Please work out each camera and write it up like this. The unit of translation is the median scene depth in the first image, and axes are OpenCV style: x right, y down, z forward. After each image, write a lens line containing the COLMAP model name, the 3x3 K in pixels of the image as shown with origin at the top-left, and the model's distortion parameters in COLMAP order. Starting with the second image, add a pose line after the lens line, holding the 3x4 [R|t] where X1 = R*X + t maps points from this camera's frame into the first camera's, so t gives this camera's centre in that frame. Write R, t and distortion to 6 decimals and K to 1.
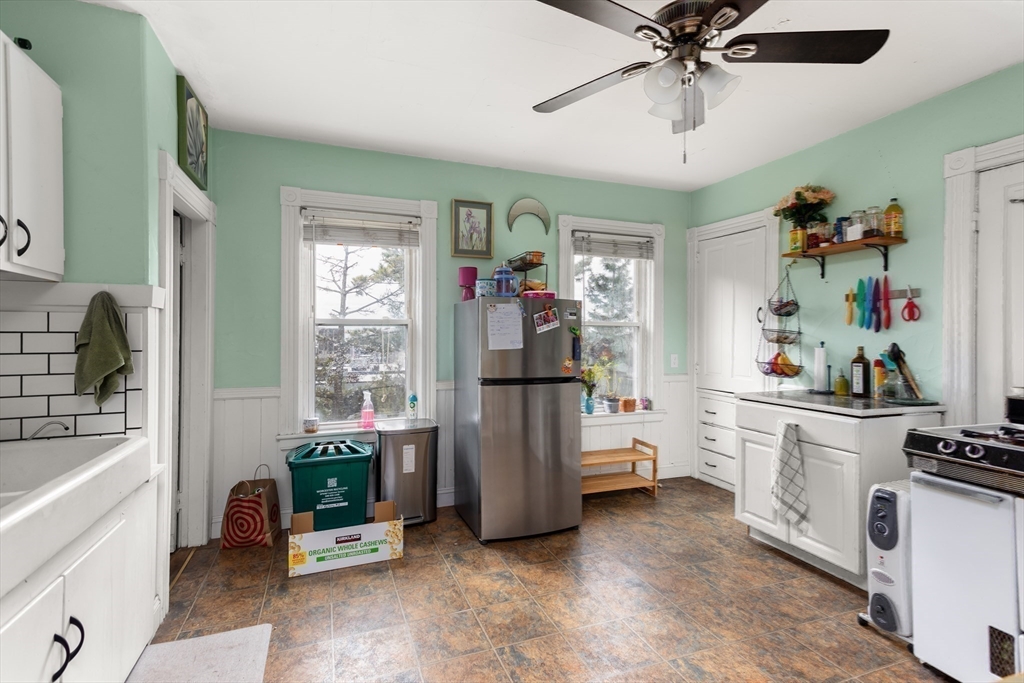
lens RADIAL K [[492.4, 0, 505.1], [0, 492.4, 338.9], [0, 0, 1]] dist [0.031885, 0.000430]
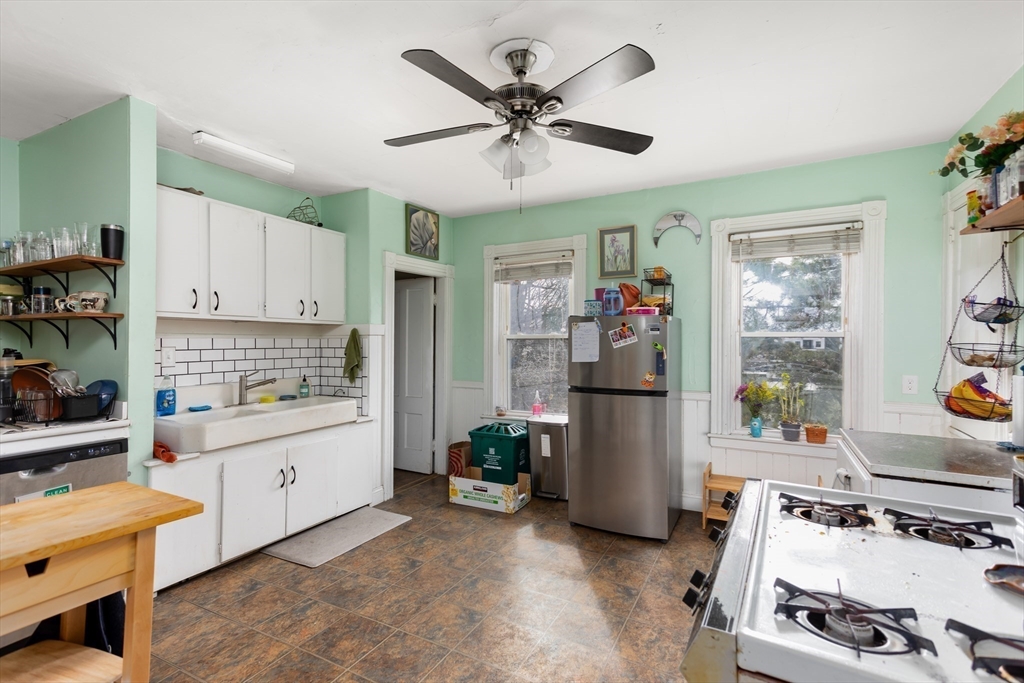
lens RADIAL K [[492.4, 0, 505.1], [0, 492.4, 338.9], [0, 0, 1]] dist [0.031885, 0.000430]
pose [[0.642323, -0.002548, -0.766429, 0.732711], [0.000361, 0.999995, -0.003021, -0.027999], [0.766434, 0.001663, 0.642321, 0.108811]]
